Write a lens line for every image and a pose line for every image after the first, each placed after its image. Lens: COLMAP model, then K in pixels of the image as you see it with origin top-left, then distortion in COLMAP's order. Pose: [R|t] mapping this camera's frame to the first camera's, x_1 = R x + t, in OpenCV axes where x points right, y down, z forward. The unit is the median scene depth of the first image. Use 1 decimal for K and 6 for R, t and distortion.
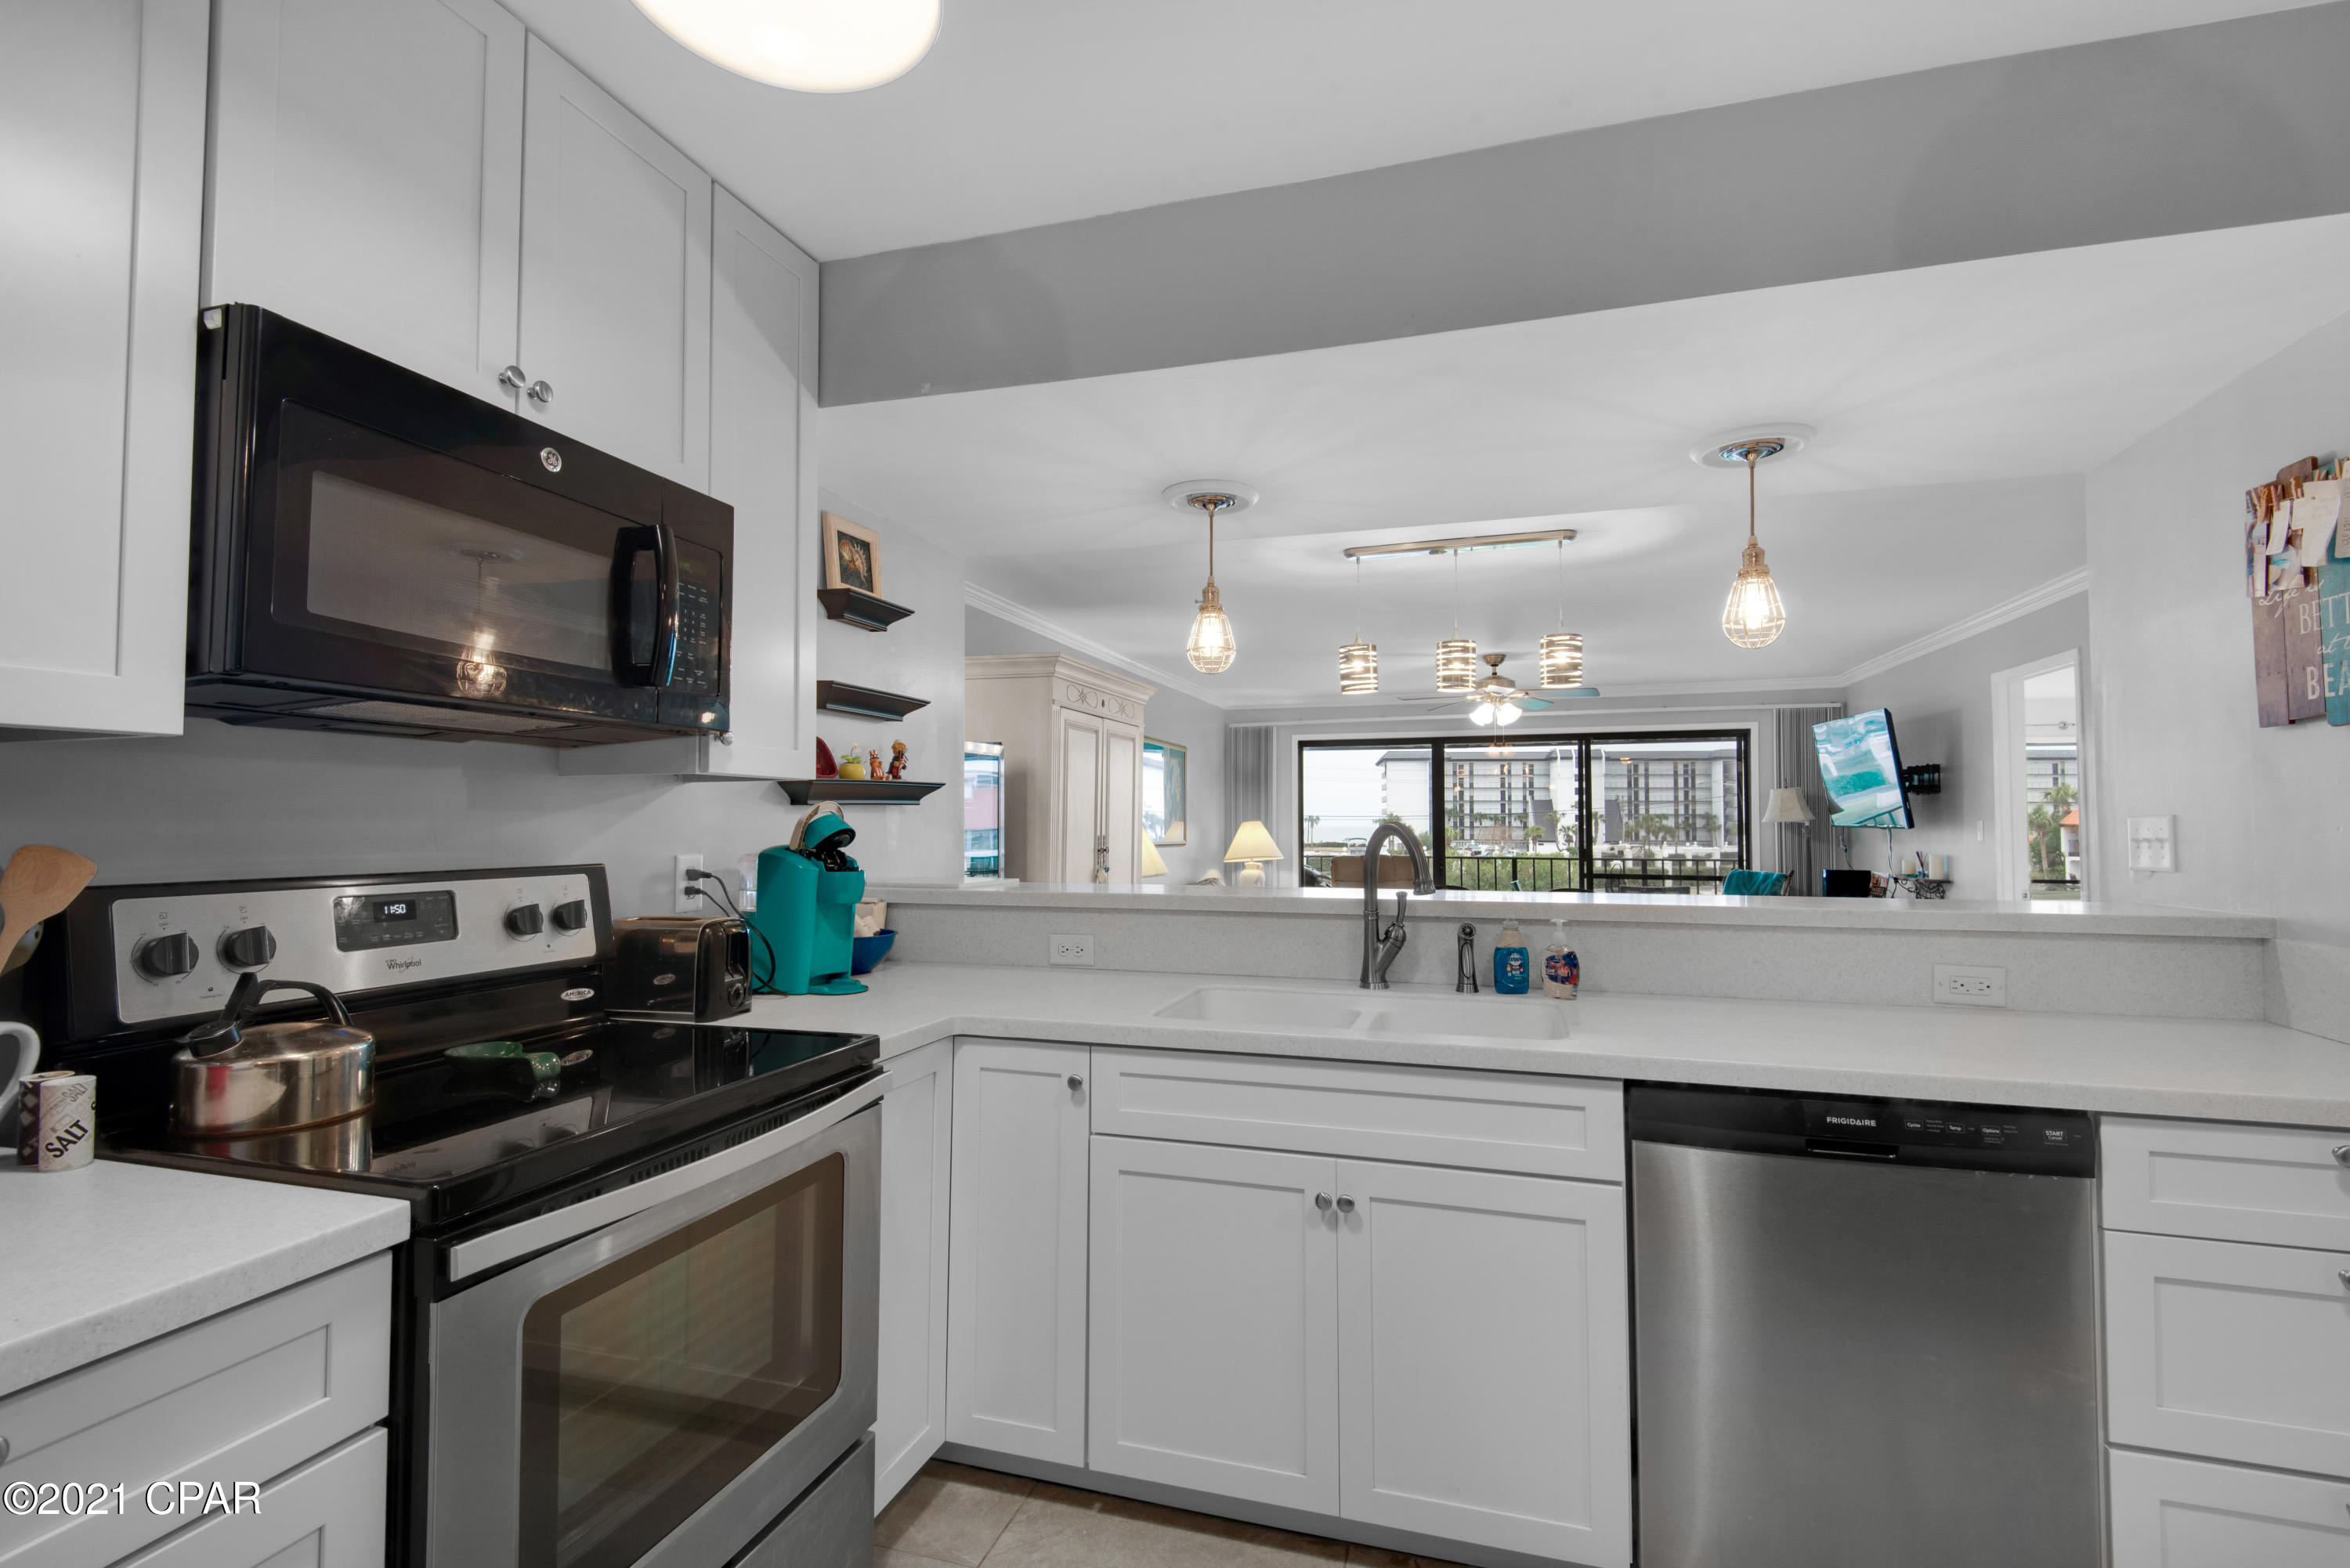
lens RADIAL K [[1049.8, 0, 1187.2], [0, 1049.8, 784.6], [0, 0, 1]] dist [0.030697, -0.023124]
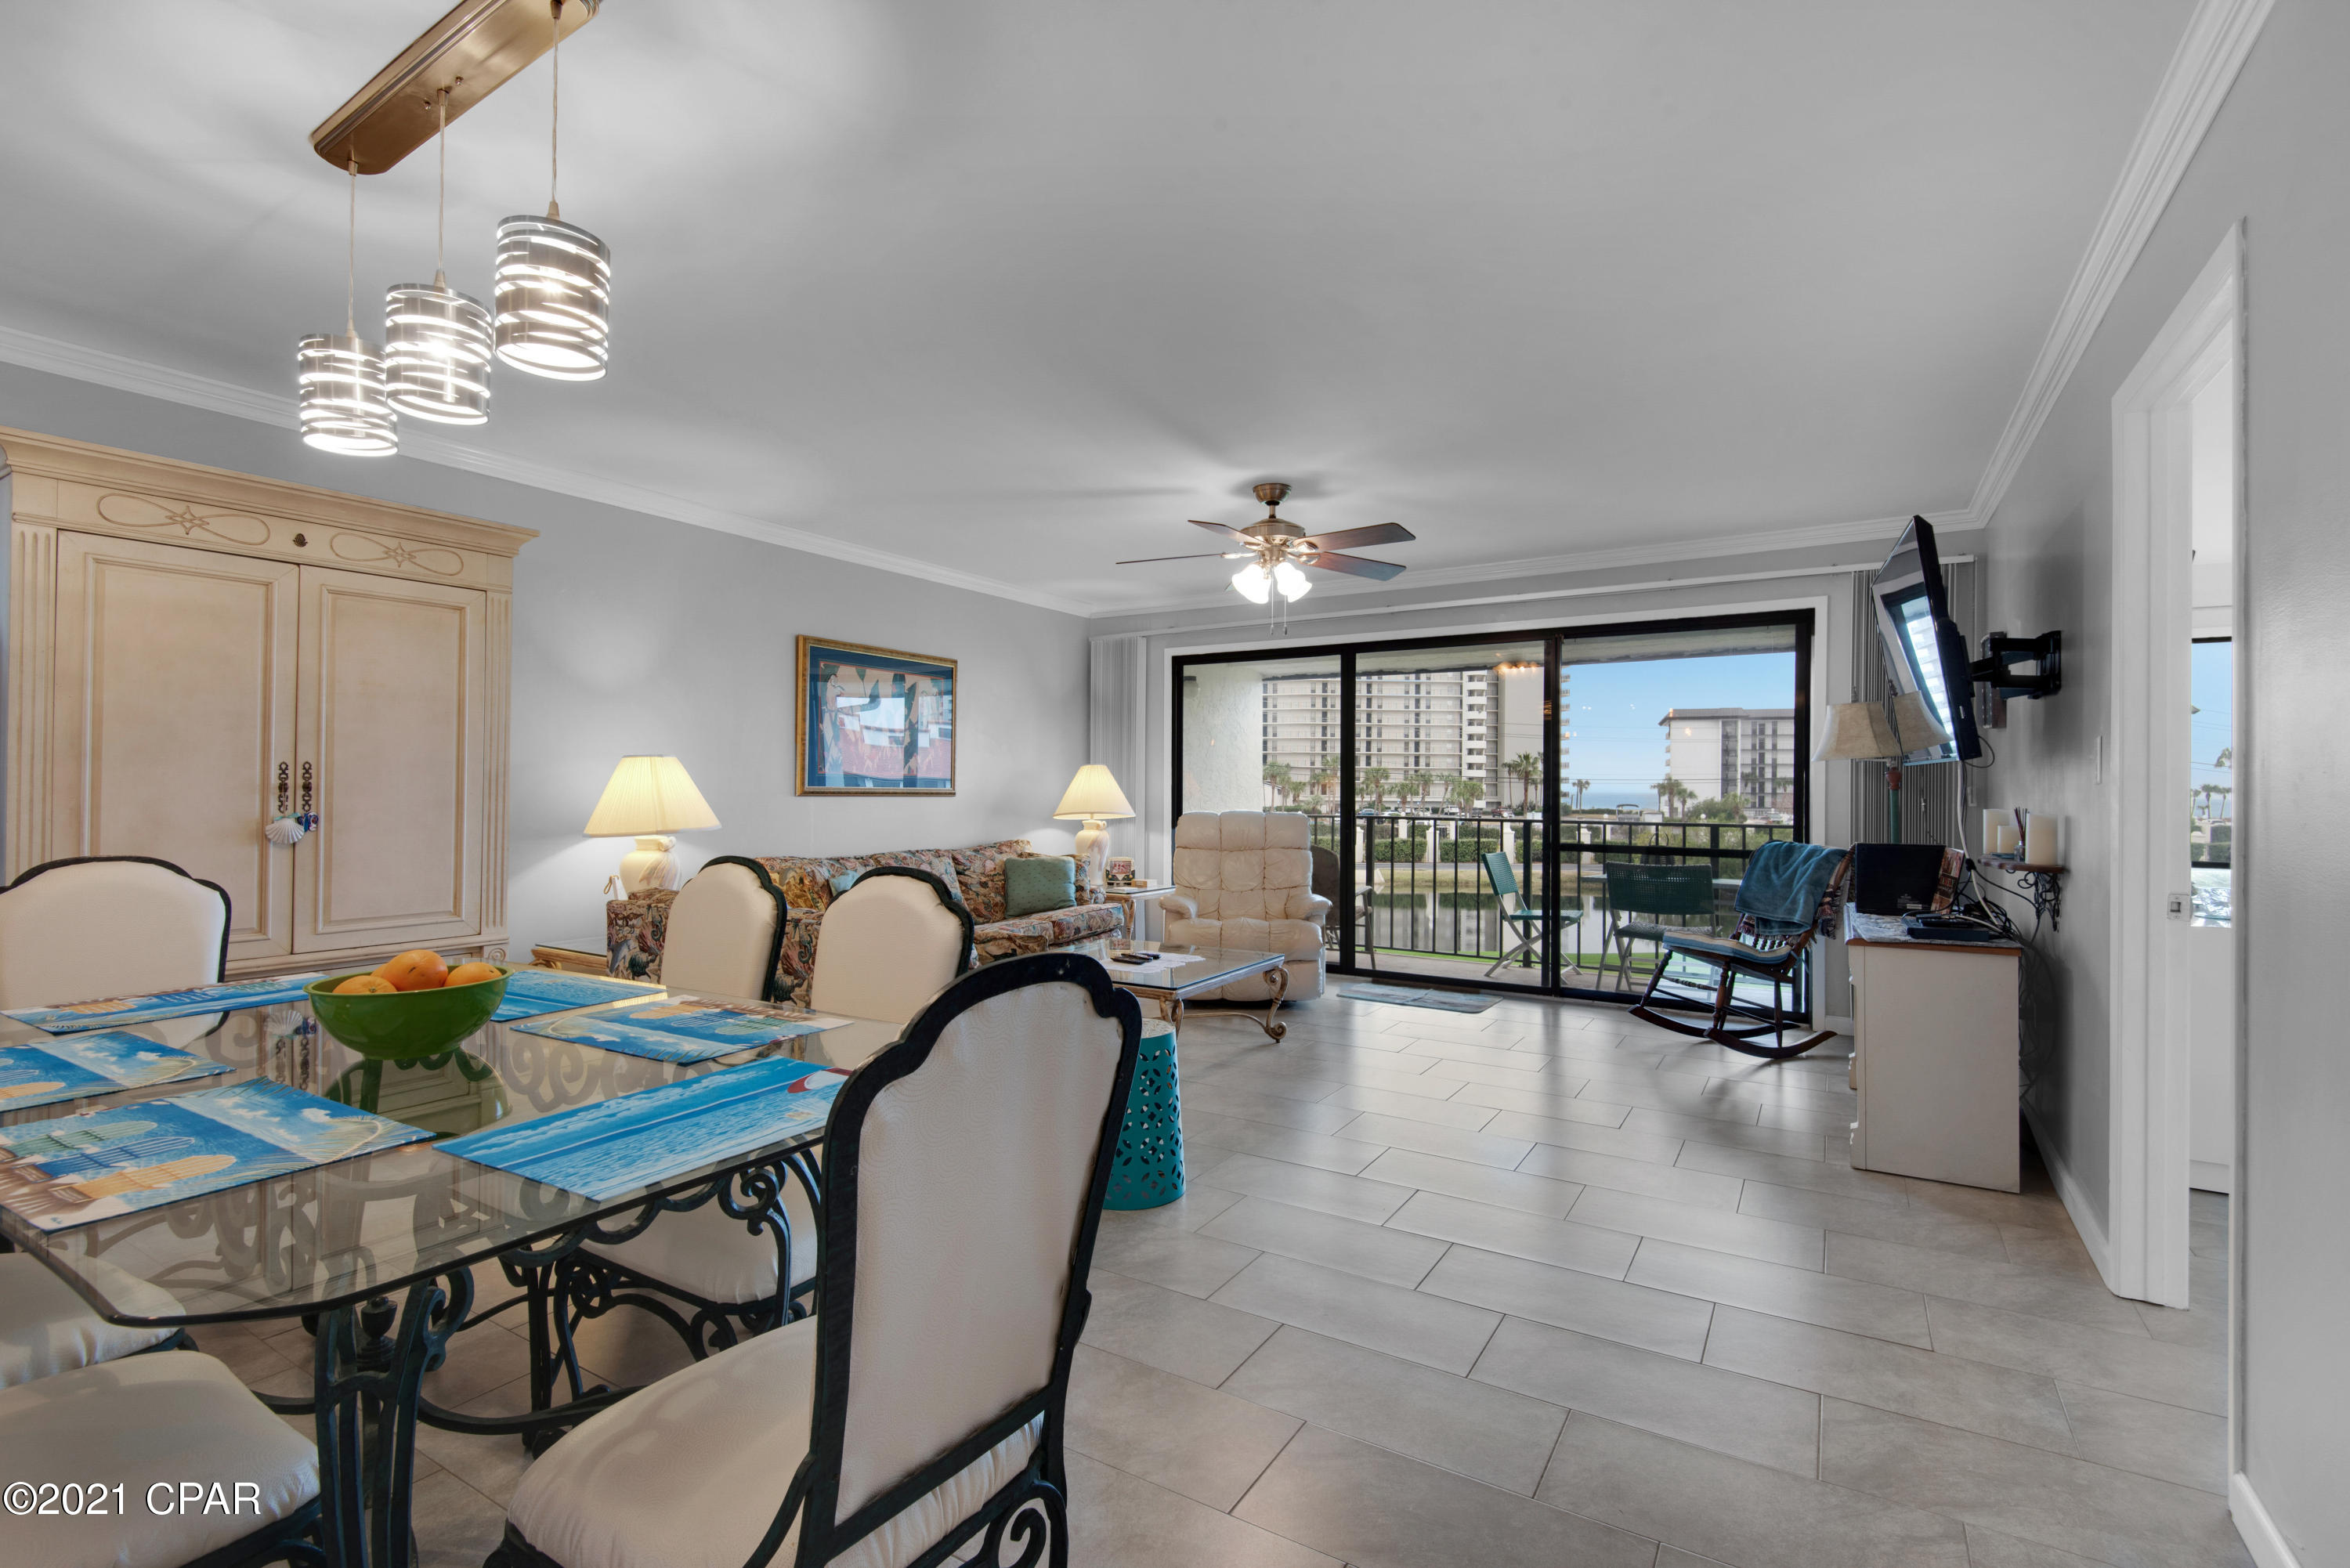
lens RADIAL K [[1061.9, 0, 1187.1], [0, 1061.9, 781.1], [0, 0, 1]] dist [0.026516, -0.018618]
pose [[0.969605, 0.005066, -0.244622, 1.399094], [0.002499, 0.999528, 0.030604, 0.104617], [0.244661, -0.030285, 0.969136, 1.344961]]
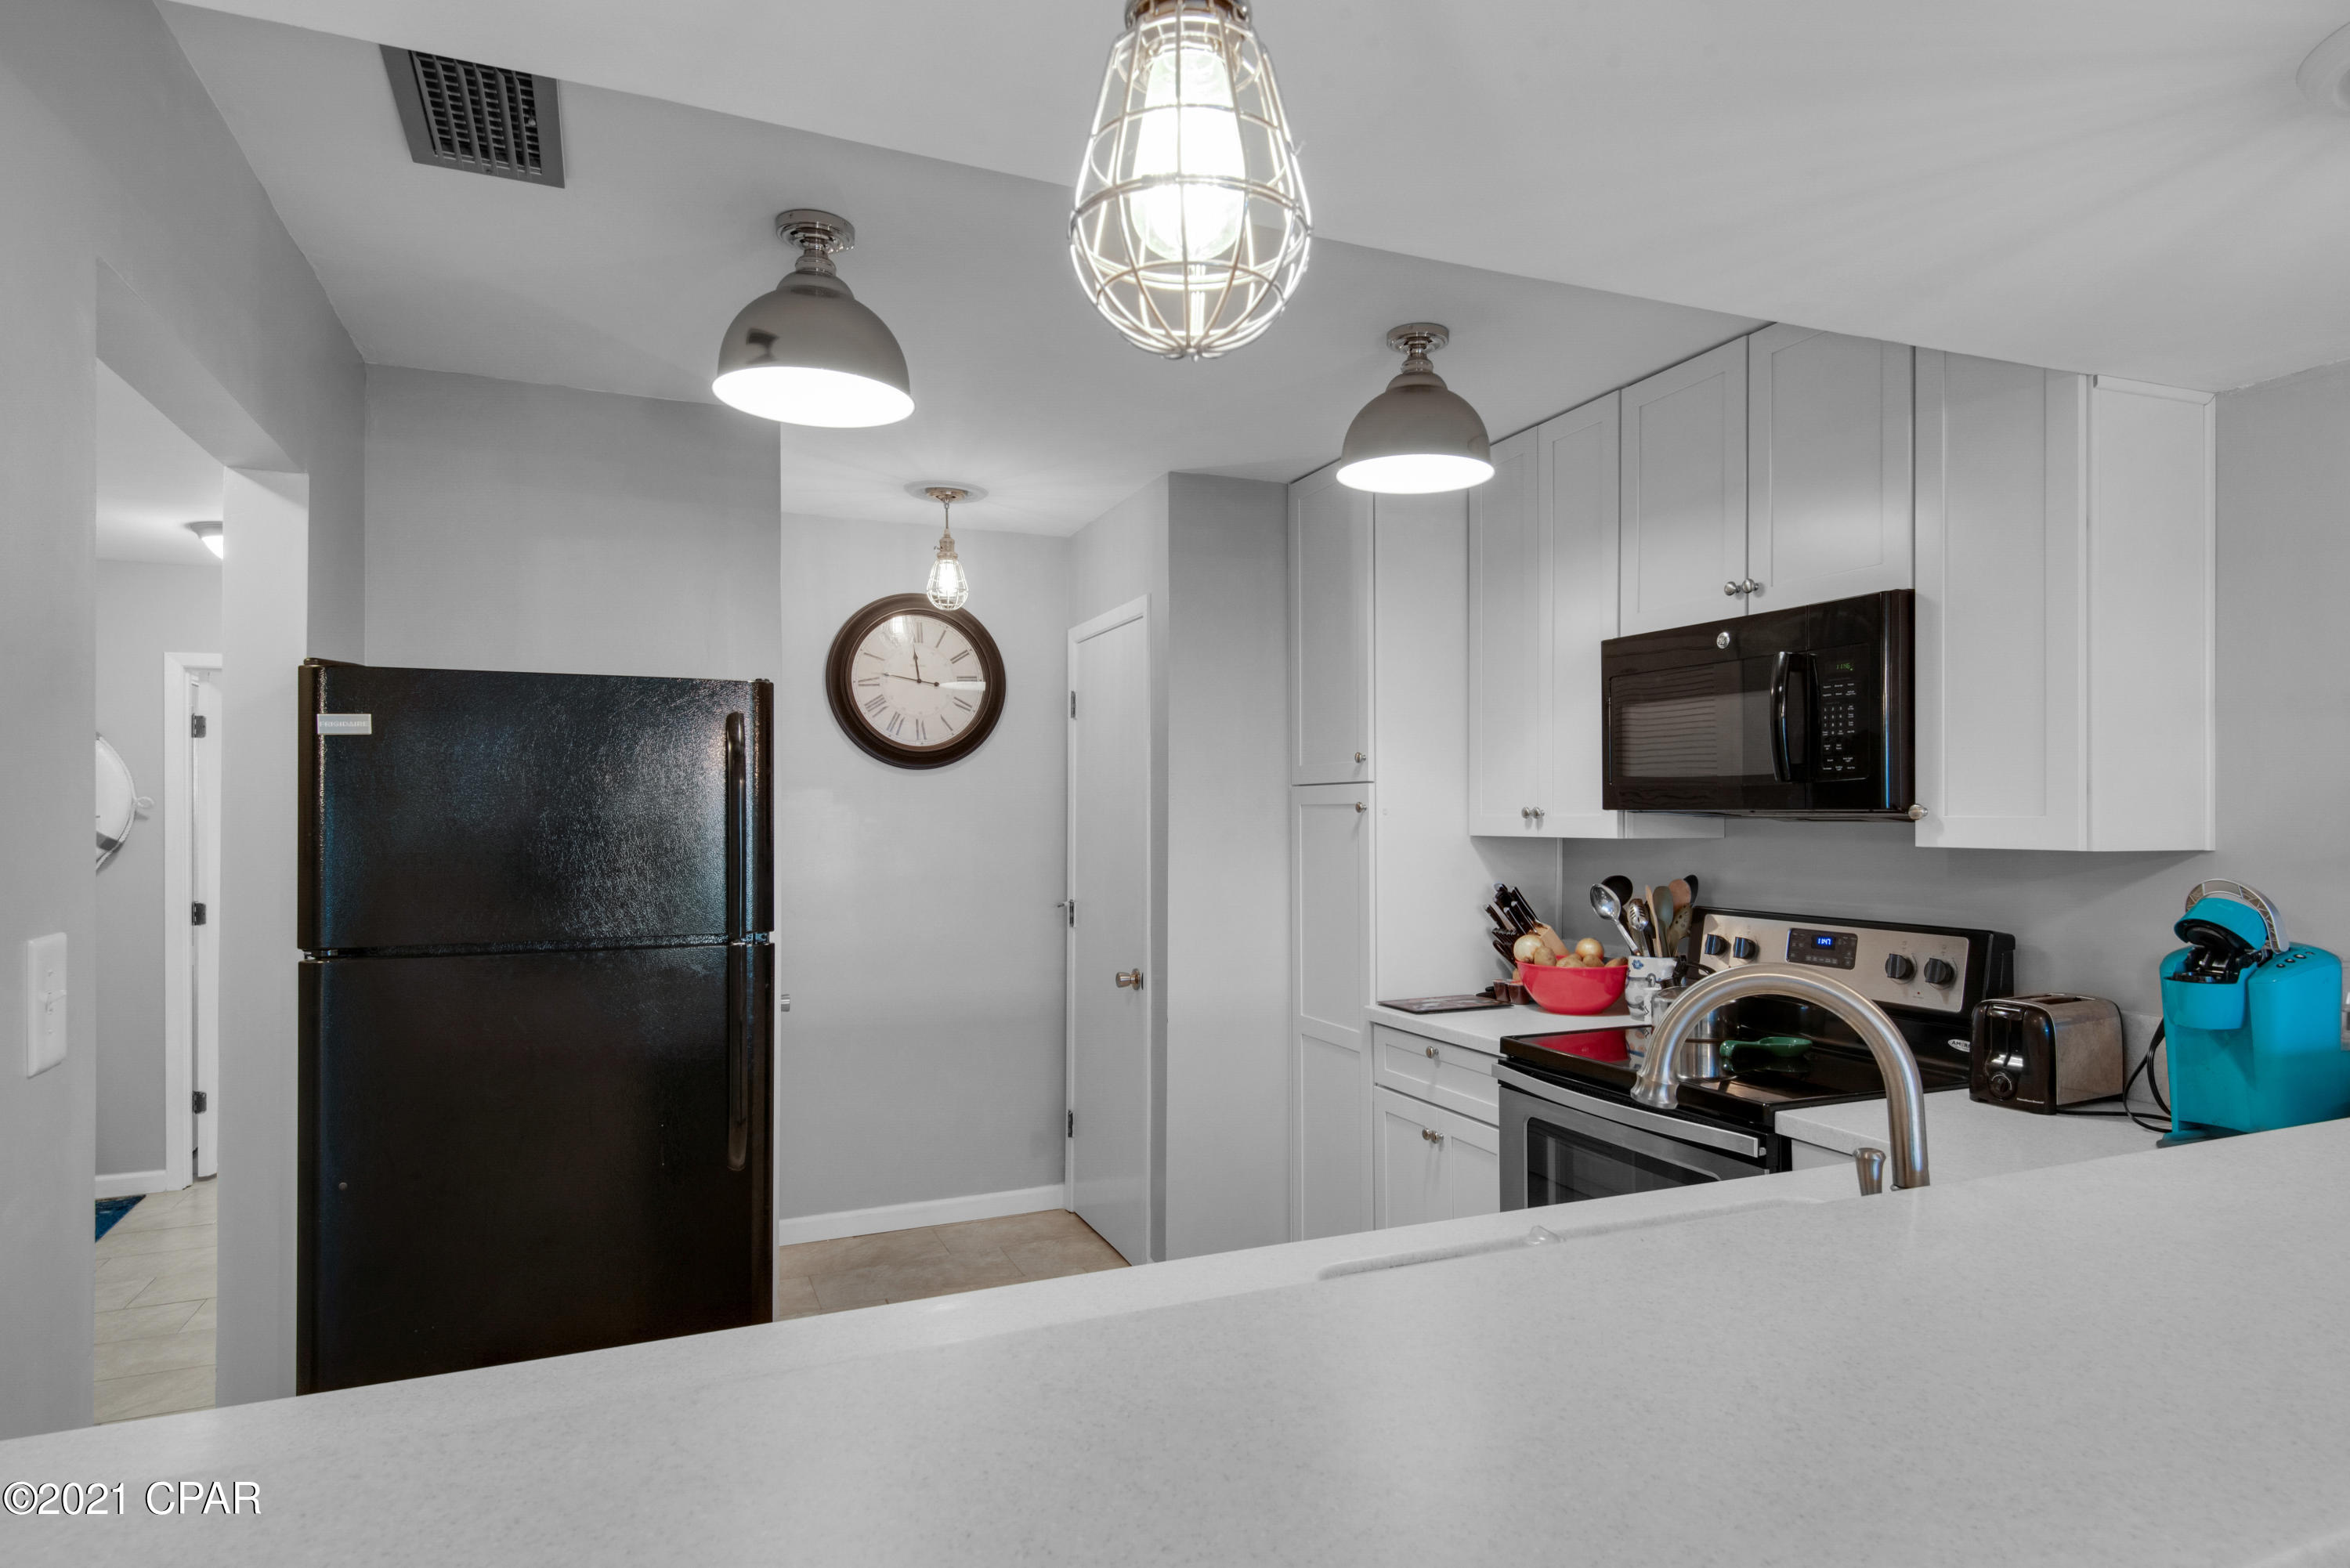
lens RADIAL K [[1324.3, 0, 1214.0], [0, 1324.3, 816.8], [0, 0, 1]] dist [0.034830, 0.000086]
pose [[-0.754441, -0.000955, -0.656368, 0.831018], [0.022530, 0.999372, -0.027350, -0.018468], [0.655982, -0.035422, -0.753945, 1.381471]]
